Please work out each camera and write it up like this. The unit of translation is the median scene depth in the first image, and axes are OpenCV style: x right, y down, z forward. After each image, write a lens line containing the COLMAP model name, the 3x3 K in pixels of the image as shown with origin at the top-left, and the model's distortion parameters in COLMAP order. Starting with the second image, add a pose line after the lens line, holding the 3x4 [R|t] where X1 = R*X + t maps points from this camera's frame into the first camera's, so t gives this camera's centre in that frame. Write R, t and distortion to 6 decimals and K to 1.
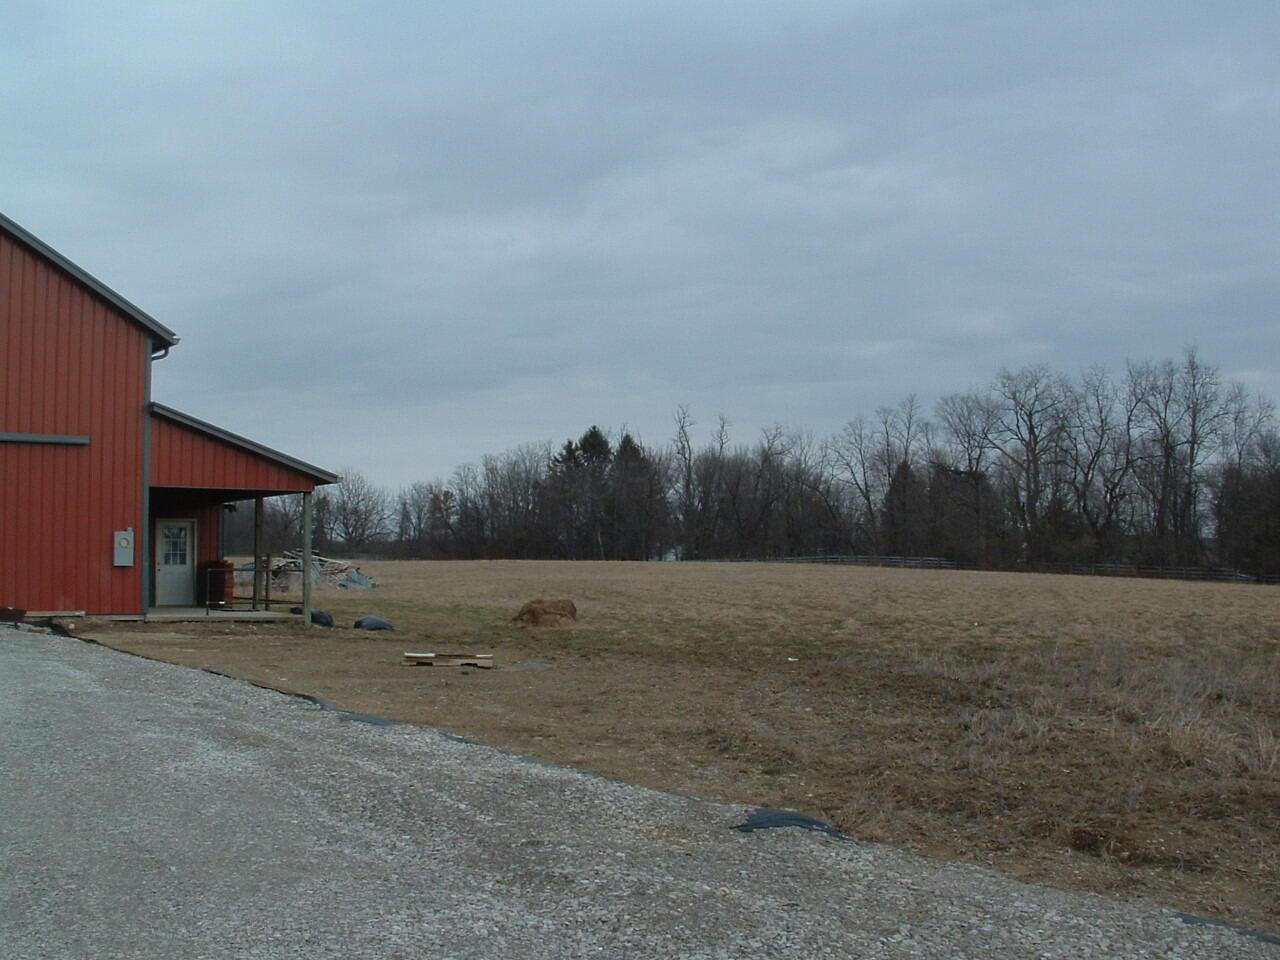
lens RADIAL K [[1511.1, 0, 663.1], [0, 1511.1, 516.4], [0, 0, 1]] dist [-0.269727, 0.324276]
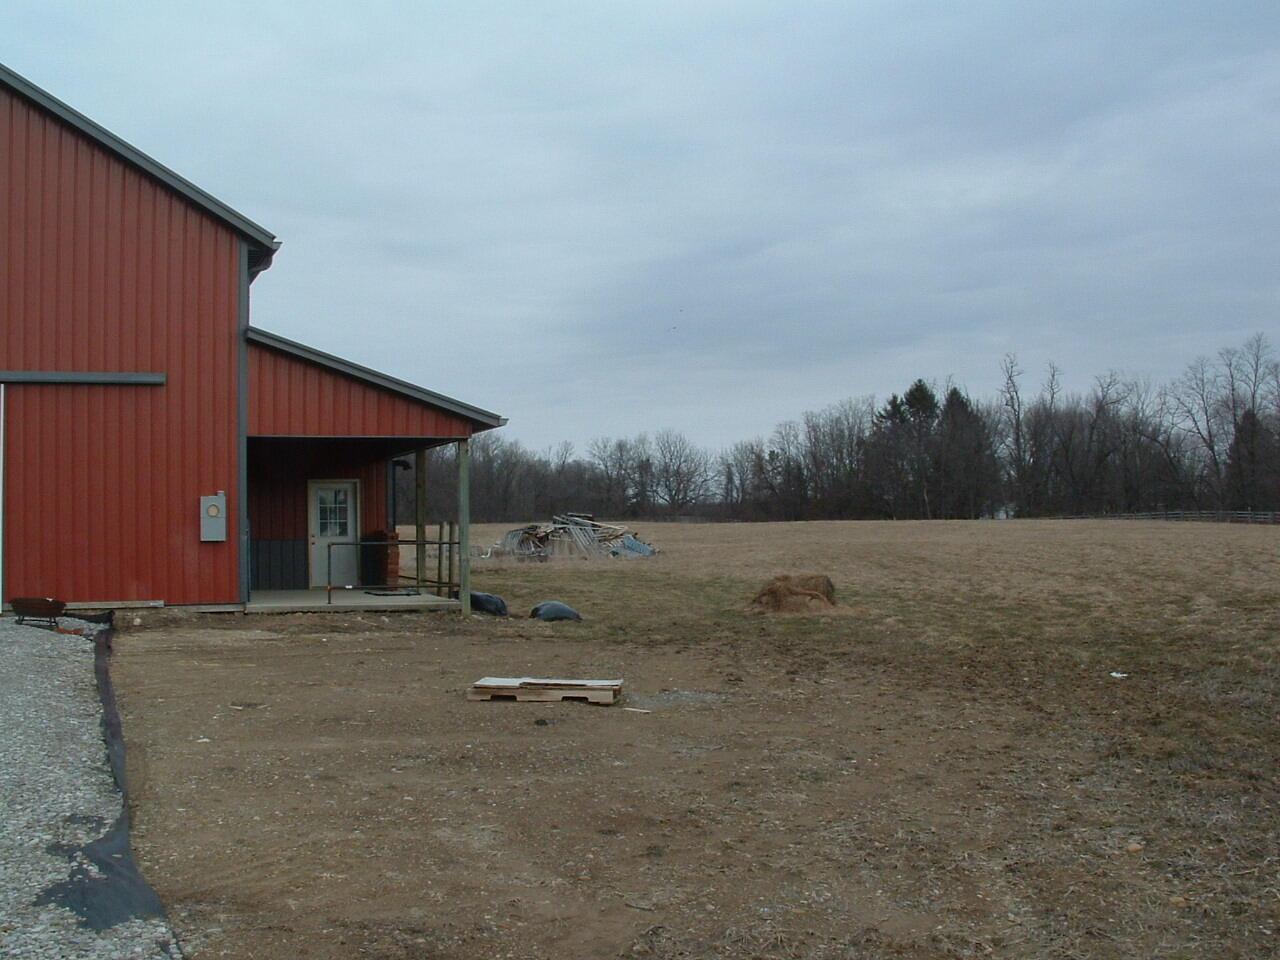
lens RADIAL K [[1511.1, 0, 663.1], [0, 1511.1, 516.4], [0, 0, 1]] dist [-0.269727, 0.324276]
pose [[0.975297, -0.014372, -0.220428, 0.010849], [0.020169, 0.999507, 0.024068, 0.002499], [0.219974, -0.027919, 0.975106, 0.104069]]
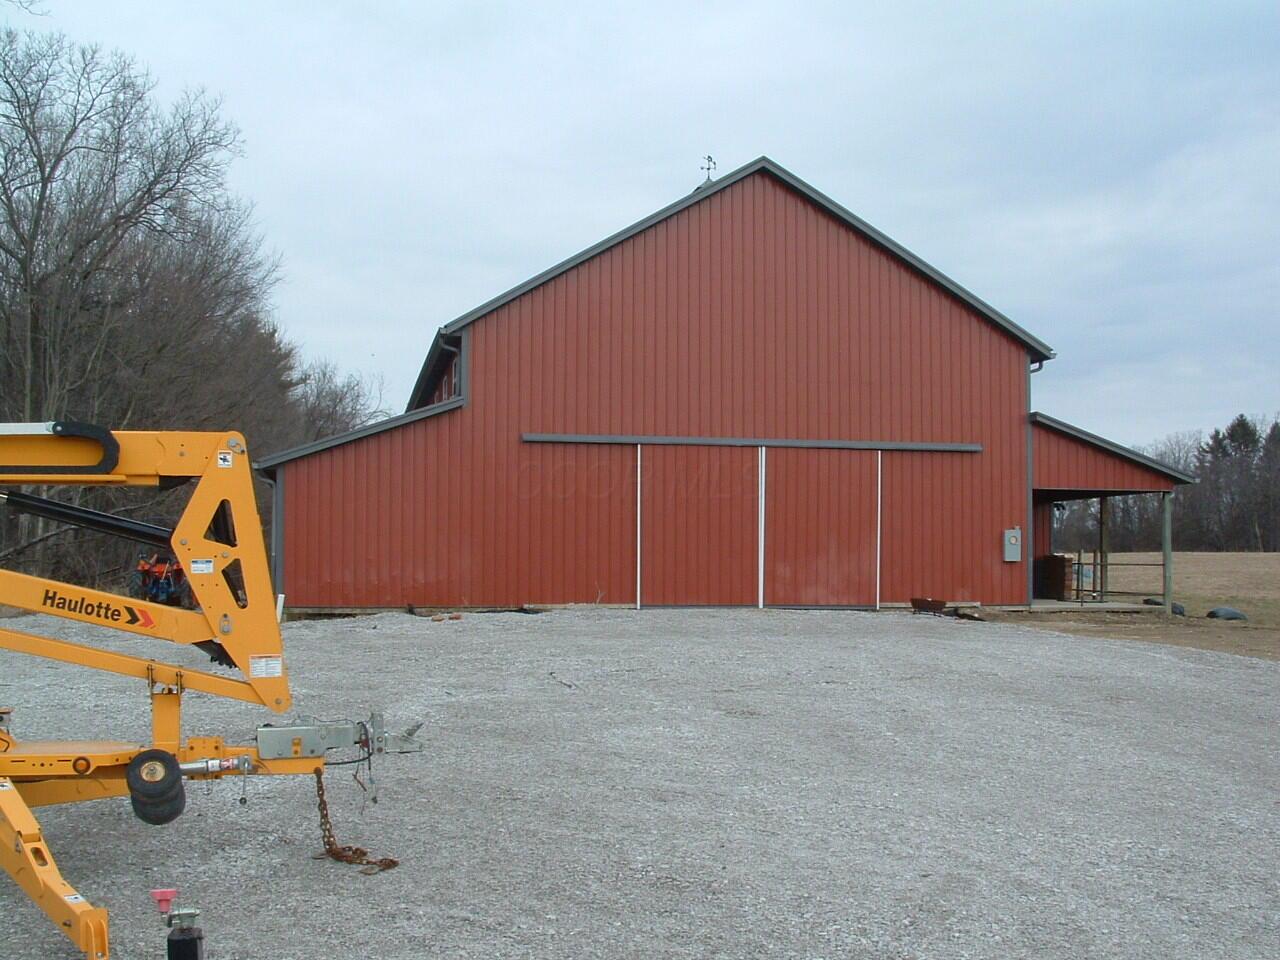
lens RADIAL K [[1511.1, 0, 663.1], [0, 1511.1, 516.4], [0, 0, 1]] dist [-0.269727, 0.324276]
pose [[0.919397, -0.008271, -0.393245, -0.058828], [0.010312, 0.999942, 0.003078, -0.002086], [0.393197, -0.006885, 0.919429, -0.046665]]
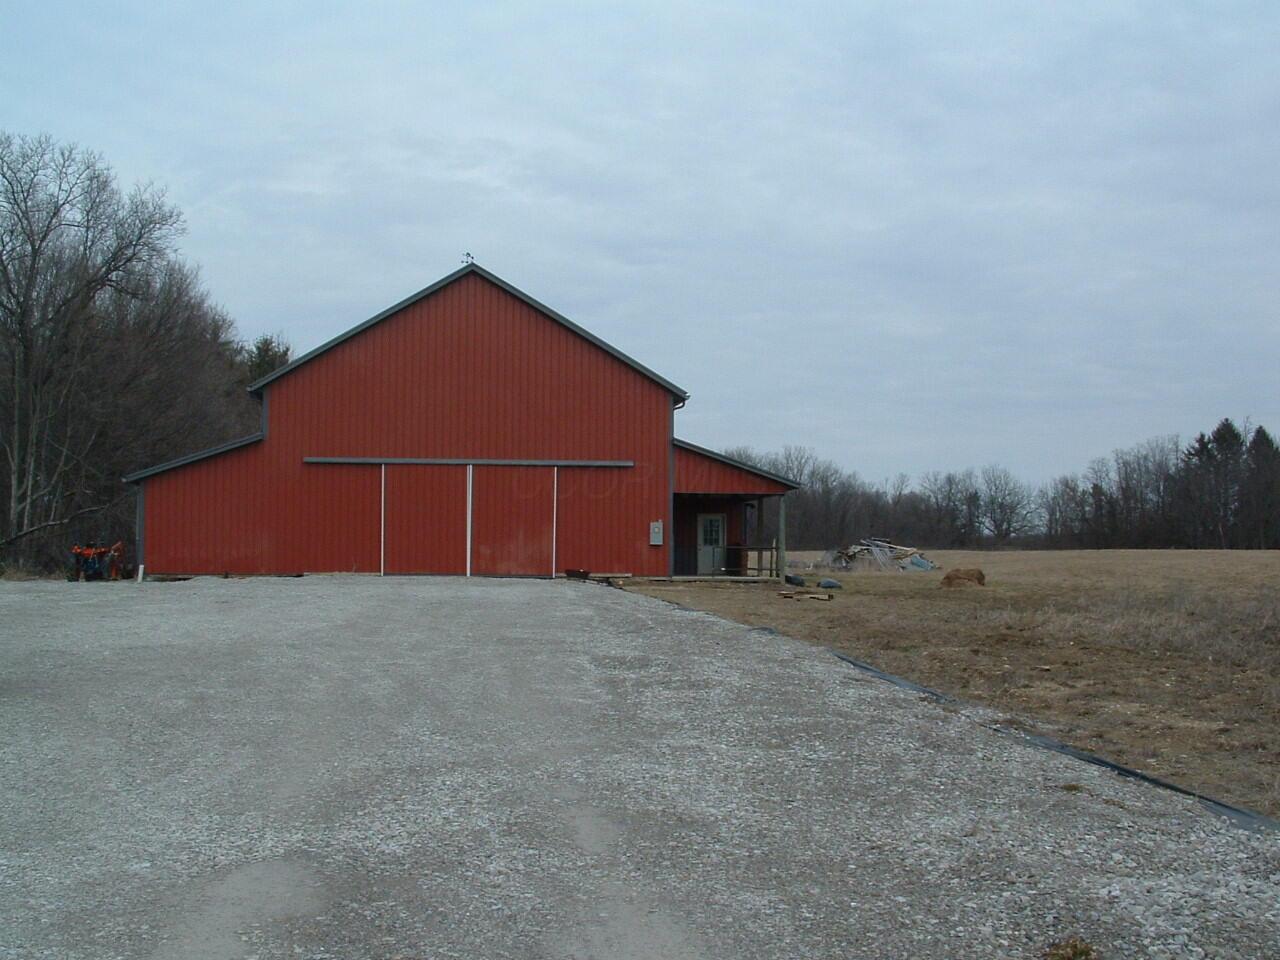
lens RADIAL K [[1511.1, 0, 663.1], [0, 1511.1, 516.4], [0, 0, 1]] dist [-0.269727, 0.324276]
pose [[0.901059, -0.010708, -0.433564, 0.114075], [0.012304, 0.999924, 0.000876, 0.000969], [0.433522, -0.006124, 0.901122, -0.149593]]
